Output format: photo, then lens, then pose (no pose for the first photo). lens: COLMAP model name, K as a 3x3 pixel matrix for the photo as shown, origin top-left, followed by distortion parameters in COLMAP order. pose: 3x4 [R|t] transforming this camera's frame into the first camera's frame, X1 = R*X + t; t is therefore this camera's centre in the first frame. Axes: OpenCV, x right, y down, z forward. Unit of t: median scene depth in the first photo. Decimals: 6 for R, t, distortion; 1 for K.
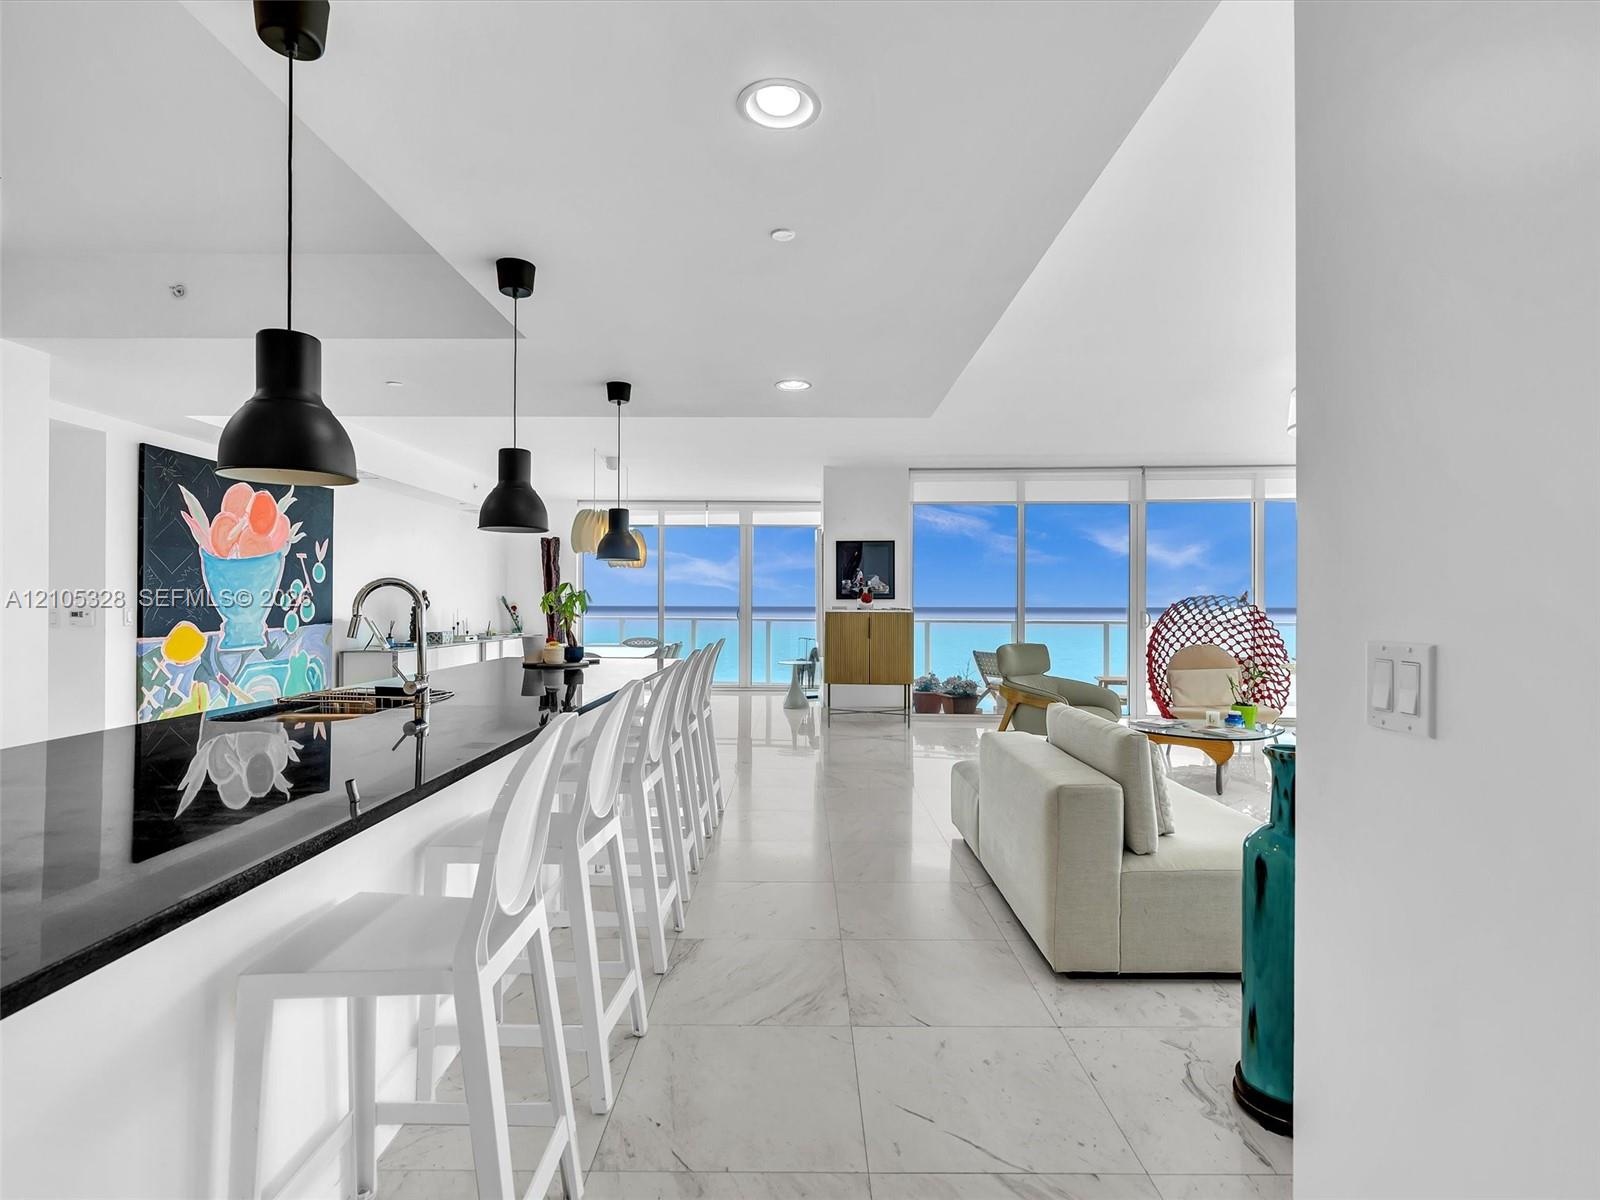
lens RADIAL K [[809.5, 0, 800.4], [0, 809.5, 604.3], [0, 0, 1]] dist [-0.005214, 0.002322]
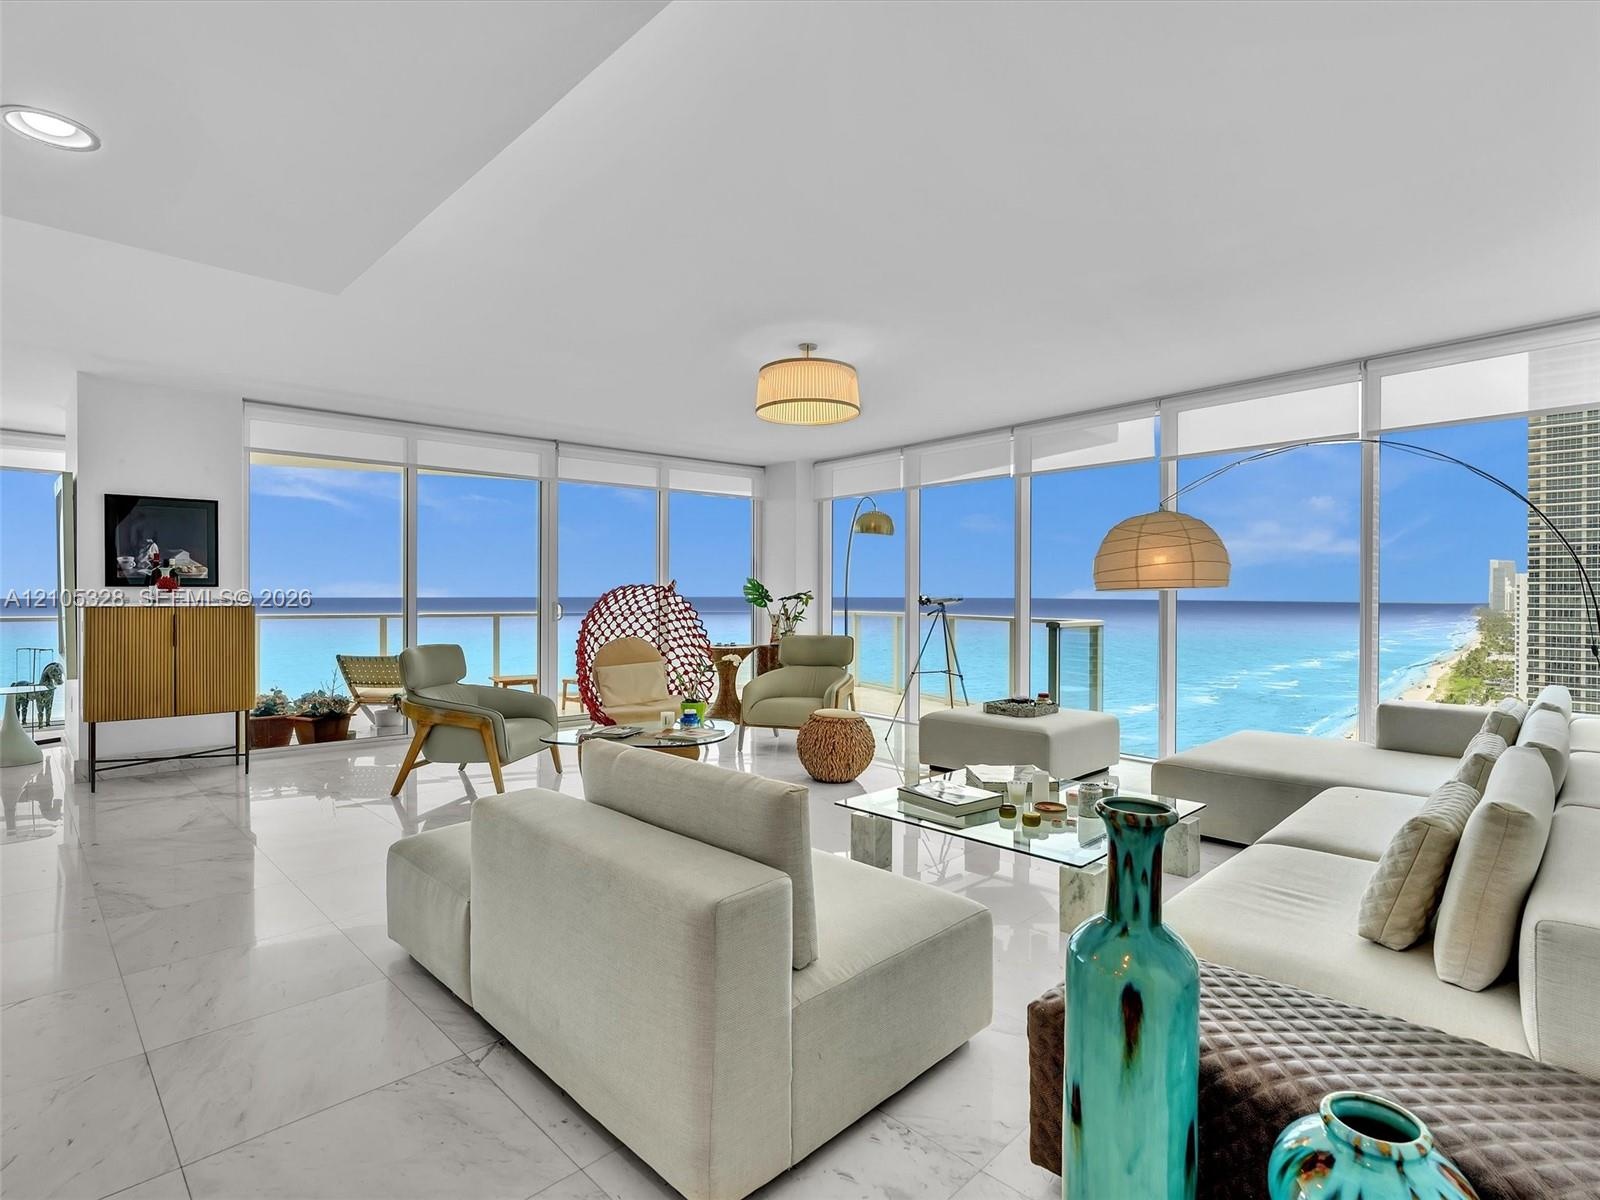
lens RADIAL K [[809.5, 0, 806.0], [0, 809.5, 599.3], [0, 0, 1]] dist [-0.005214, 0.002322]
pose [[0.706038, -0.004896, 0.708157, -0.016547], [-0.000009, 0.999976, 0.006922, -0.000551], [-0.708174, -0.004893, 0.706021, 0.174886]]
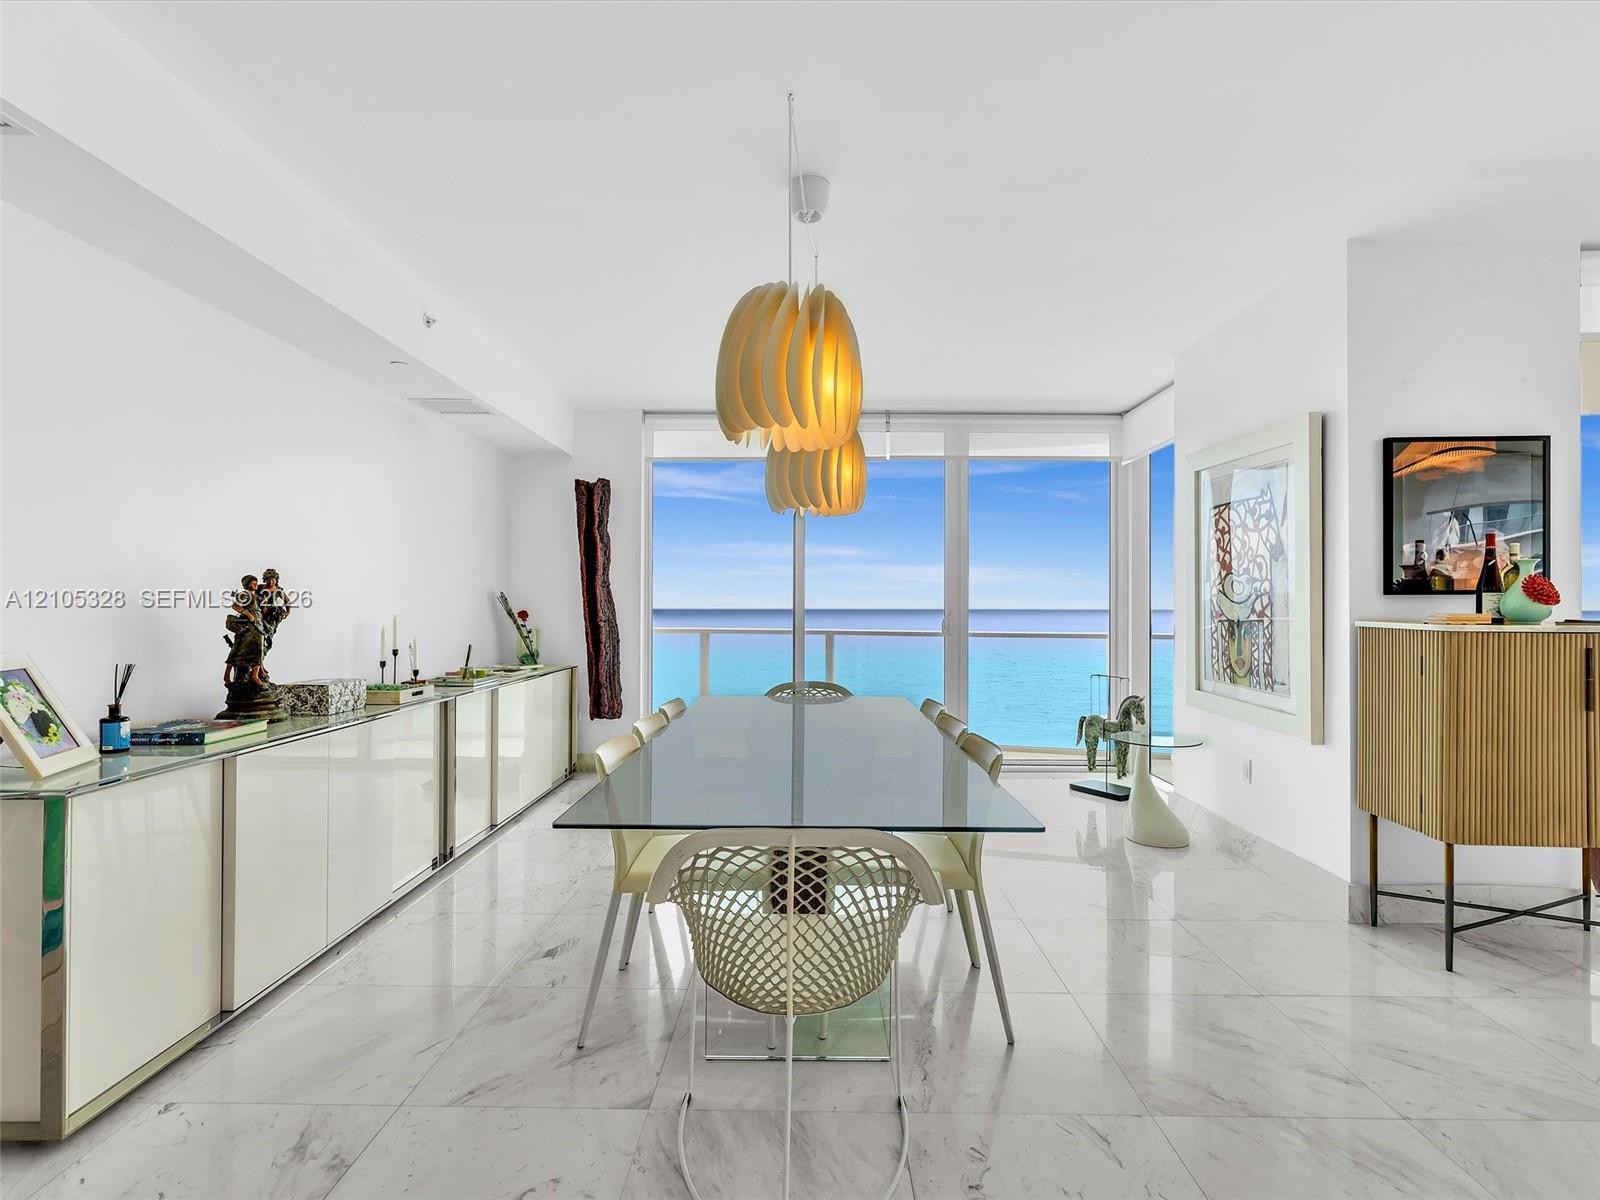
lens RADIAL K [[809.5, 0, 801.0], [0, 809.5, 599.3], [0, 0, 1]] dist [-0.005214, 0.002322]
pose [[0.999969, -0.001110, -0.007753, -0.232682], [0.001048, 0.999967, -0.008031, -0.001468], [0.007761, 0.008022, 0.999938, 0.653852]]
